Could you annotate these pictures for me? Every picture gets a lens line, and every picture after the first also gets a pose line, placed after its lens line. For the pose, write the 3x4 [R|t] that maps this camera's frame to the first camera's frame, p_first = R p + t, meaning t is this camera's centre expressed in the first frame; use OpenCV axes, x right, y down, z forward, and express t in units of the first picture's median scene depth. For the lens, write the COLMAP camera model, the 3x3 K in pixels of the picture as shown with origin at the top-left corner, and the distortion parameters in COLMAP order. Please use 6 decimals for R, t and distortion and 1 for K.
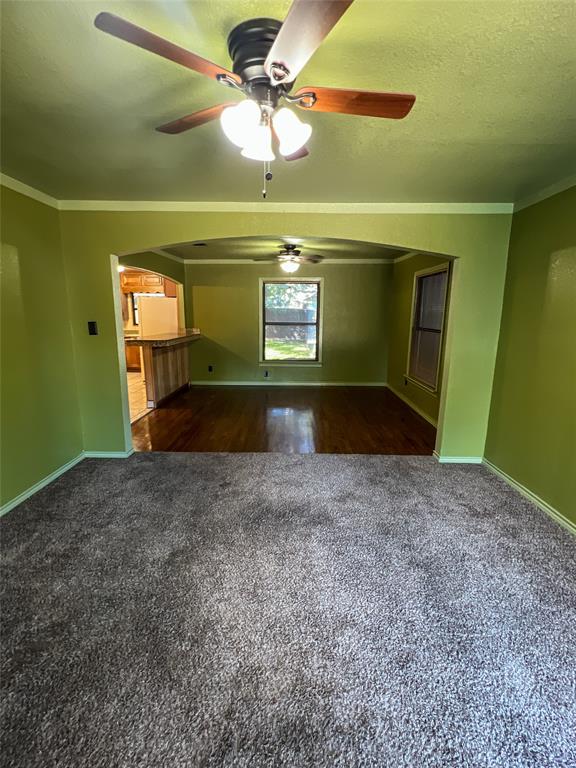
lens RADIAL K [[356.2, 0, 288.4], [0, 356.2, 384.4], [0, 0, 1]] dist [0.000580, -0.000003]
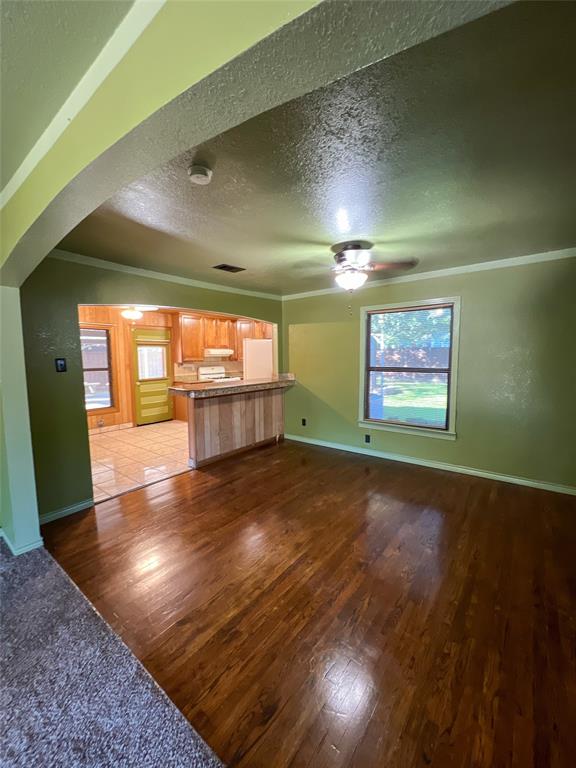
lens RADIAL K [[310.4, 0, 287.9], [0, 310.4, 383.3], [0, 0, 1]] dist [-0.000492, -0.000045]
pose [[0.793499, 0.042778, -0.607066, 0.189014], [-0.103848, 0.992414, -0.065809, -0.084361], [0.599645, 0.115262, 0.791922, 0.410046]]
